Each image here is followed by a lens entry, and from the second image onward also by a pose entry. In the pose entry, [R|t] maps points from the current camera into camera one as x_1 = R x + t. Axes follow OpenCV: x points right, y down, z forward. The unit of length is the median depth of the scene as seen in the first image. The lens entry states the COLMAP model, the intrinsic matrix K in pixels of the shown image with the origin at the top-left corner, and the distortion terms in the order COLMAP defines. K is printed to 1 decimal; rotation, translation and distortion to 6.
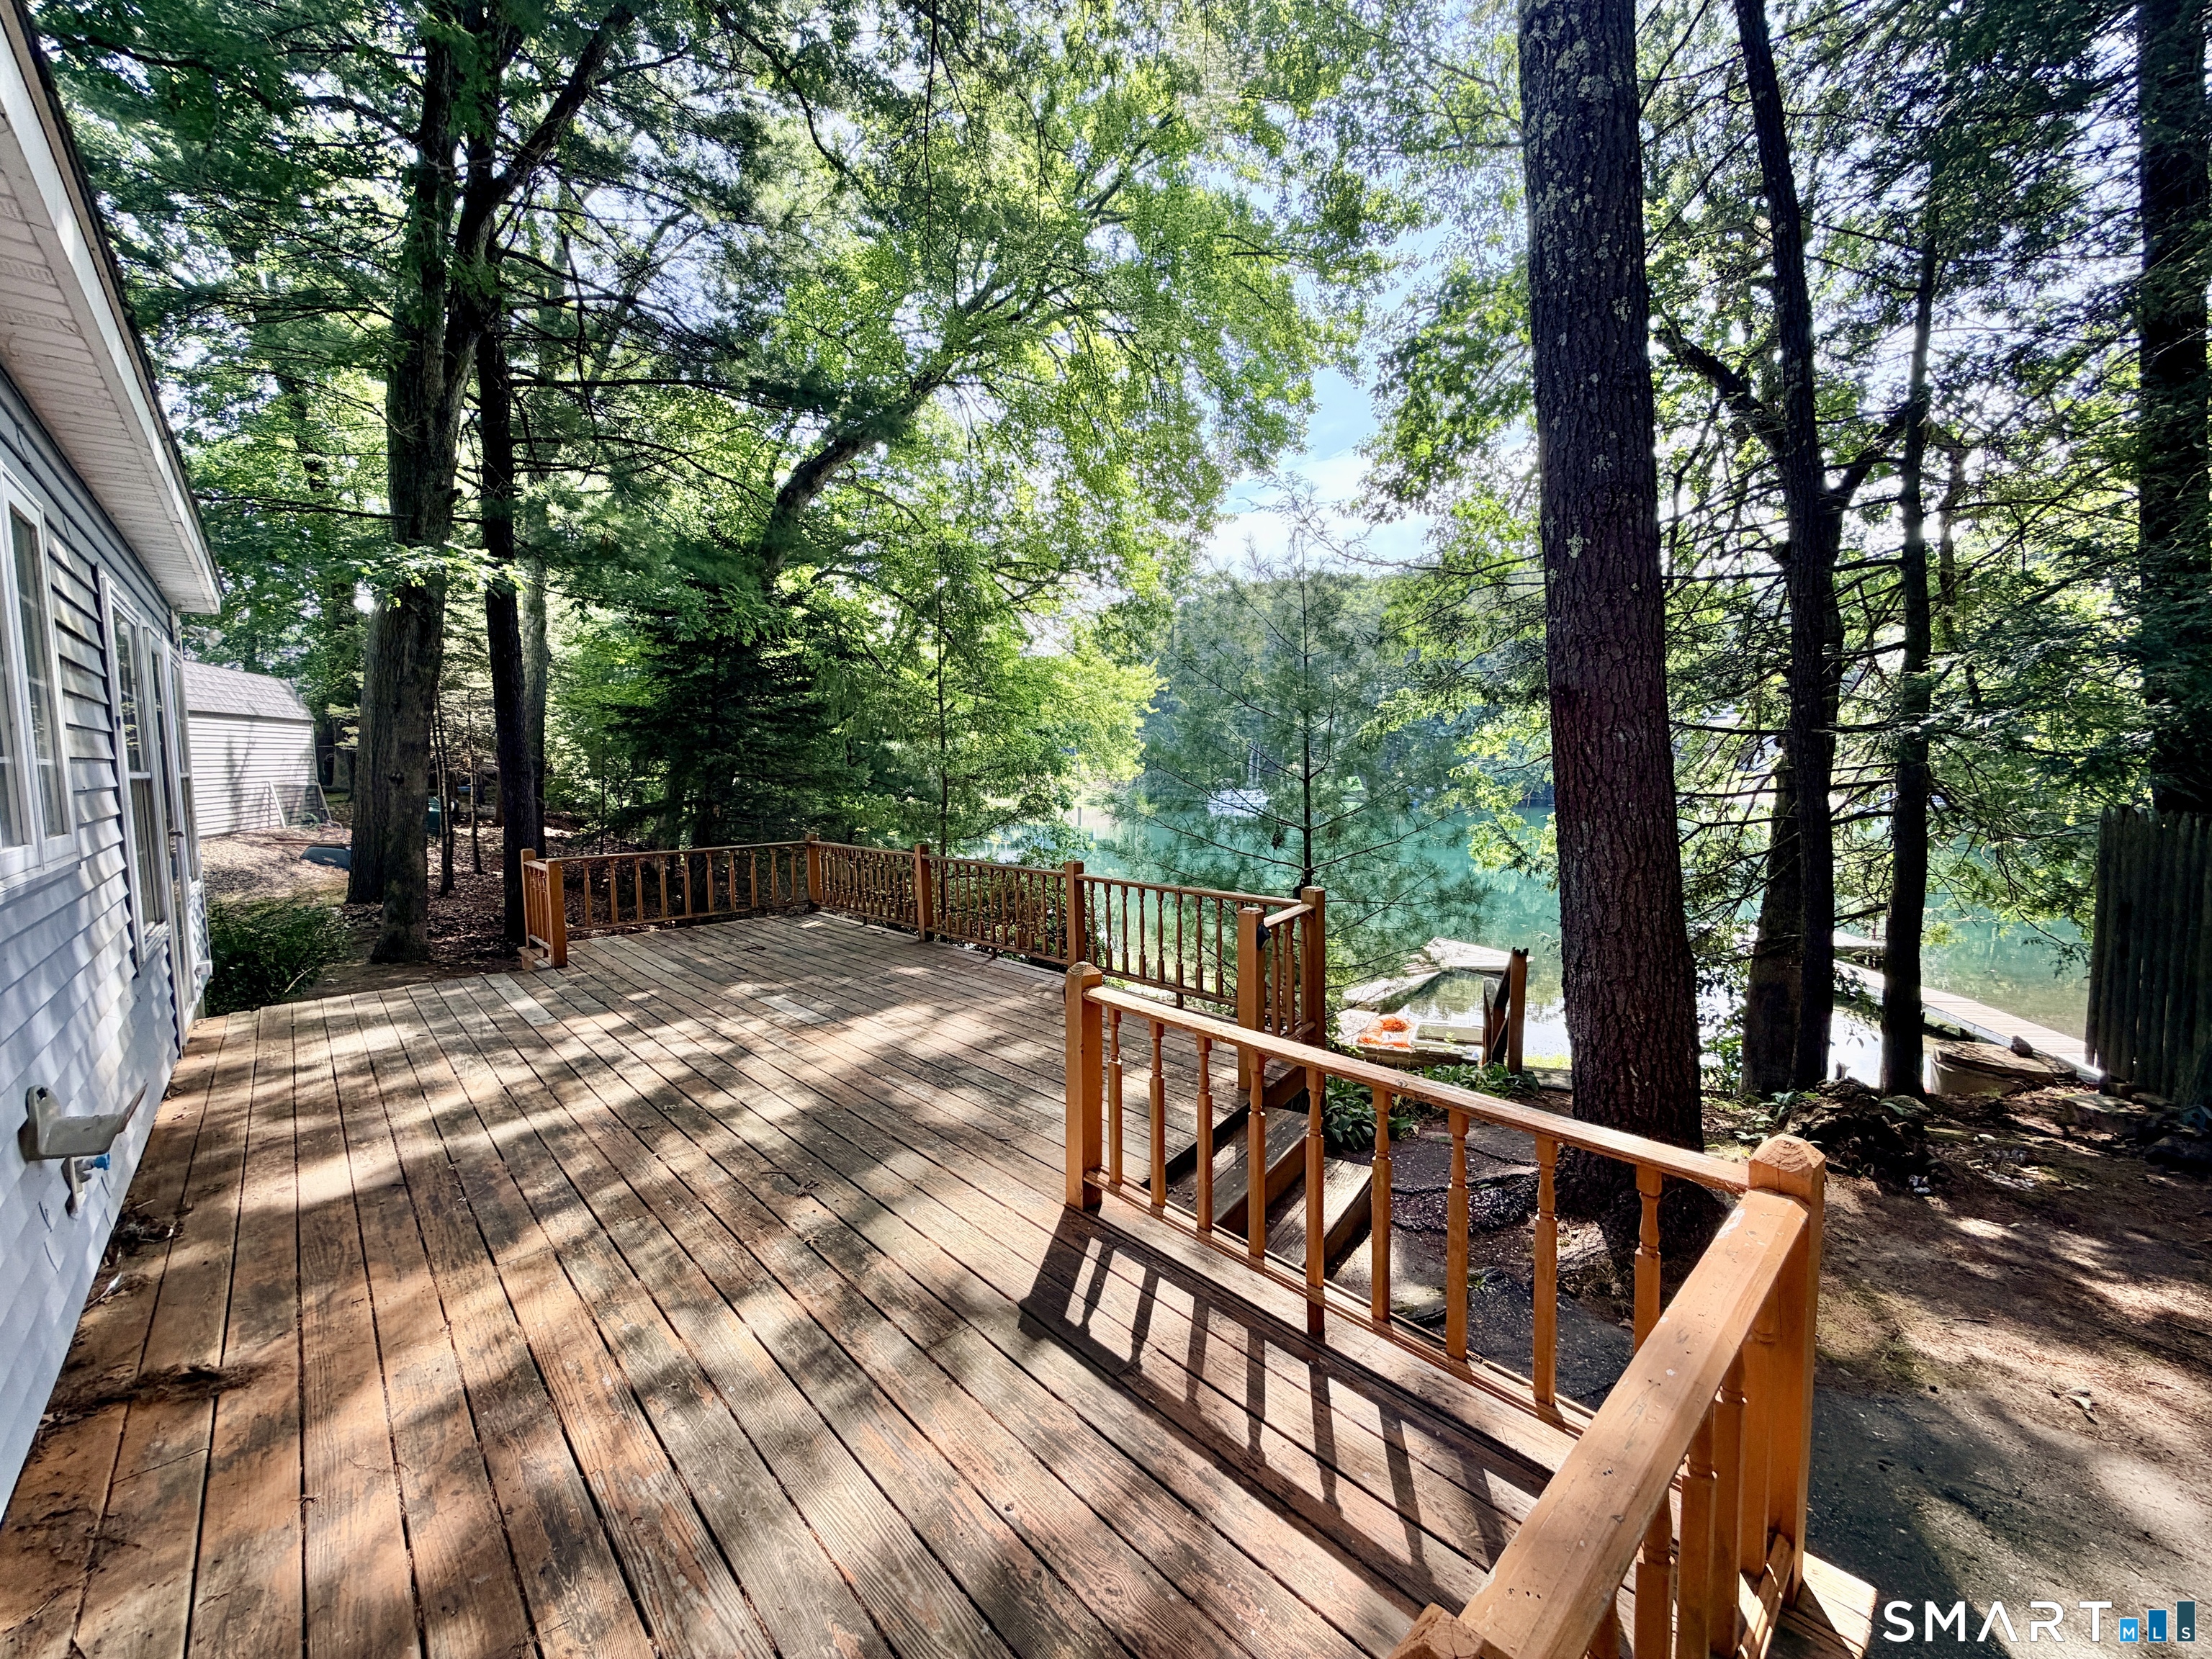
lens RADIAL K [[882.4, 0, 1106.0], [0, 882.4, 829.5], [0, 0, 1]] dist [-0.000375, -0.000410]
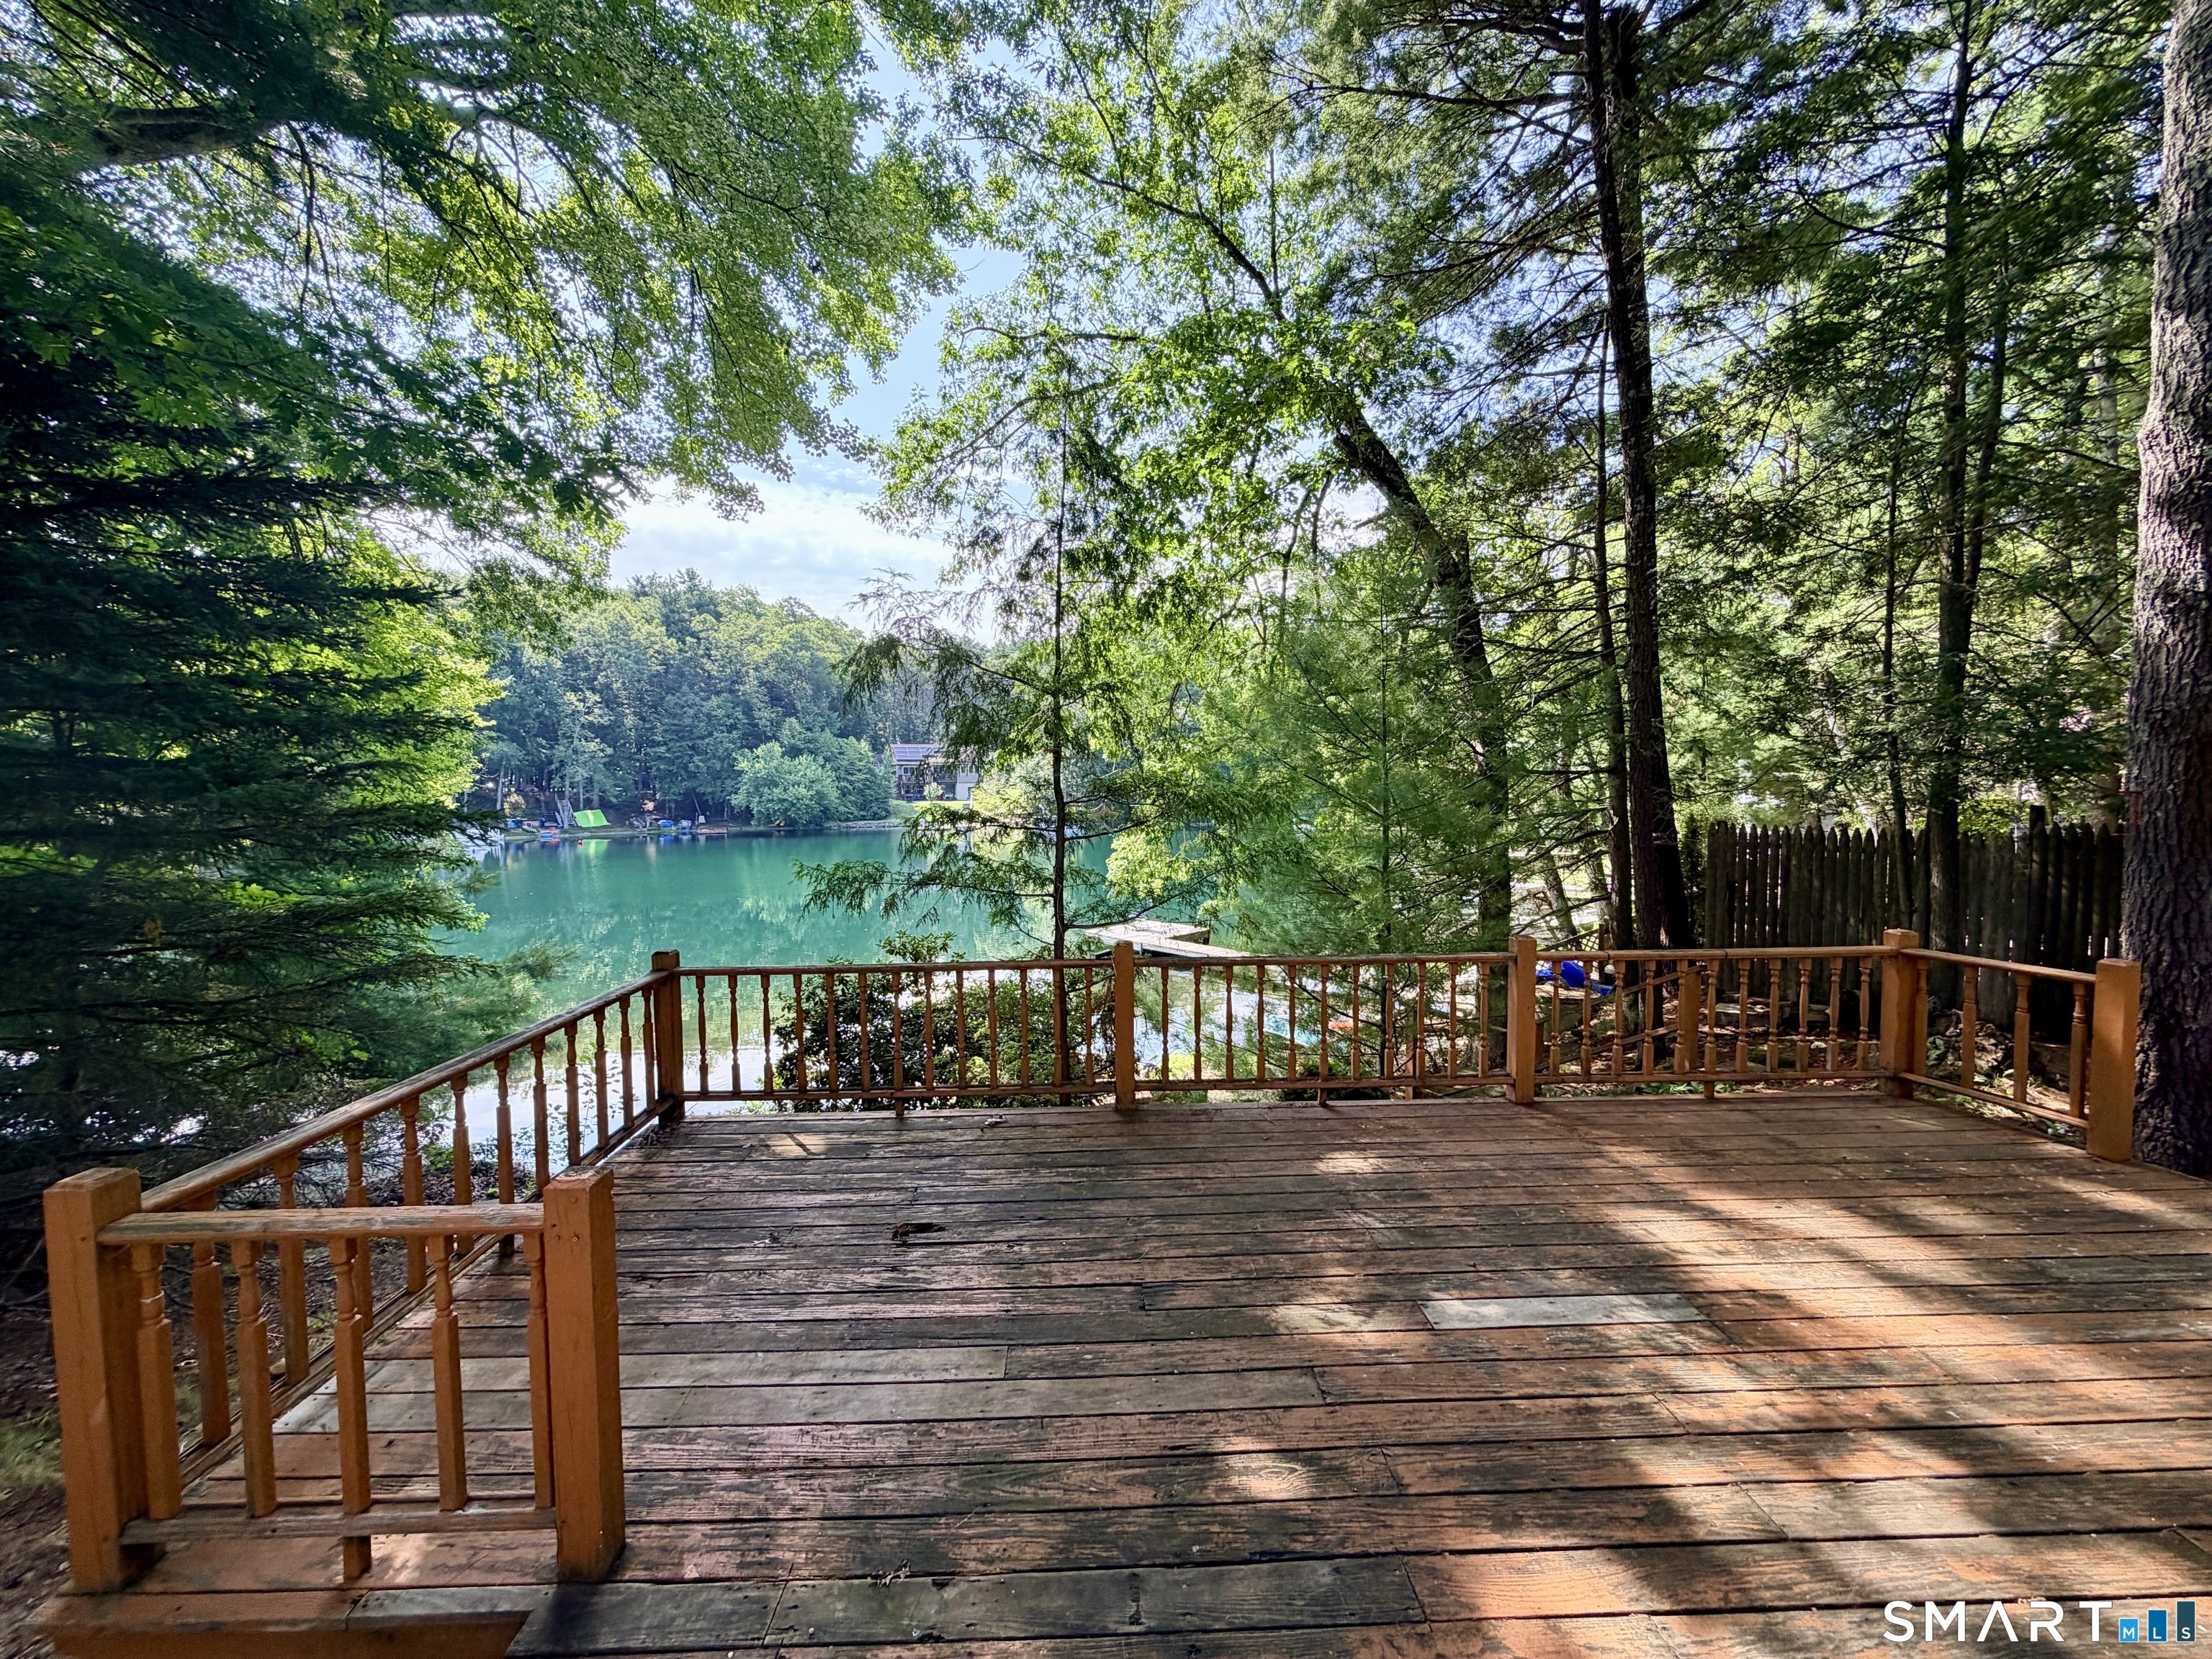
lens RADIAL K [[882.4, 0, 1106.0], [0, 882.4, 829.5], [0, 0, 1]] dist [-0.000375, -0.000410]
pose [[0.662510, -0.030929, 0.748414, -0.933848], [0.062060, 0.997978, -0.013695, -0.072494], [-0.746478, 0.055520, 0.663090, 0.913339]]
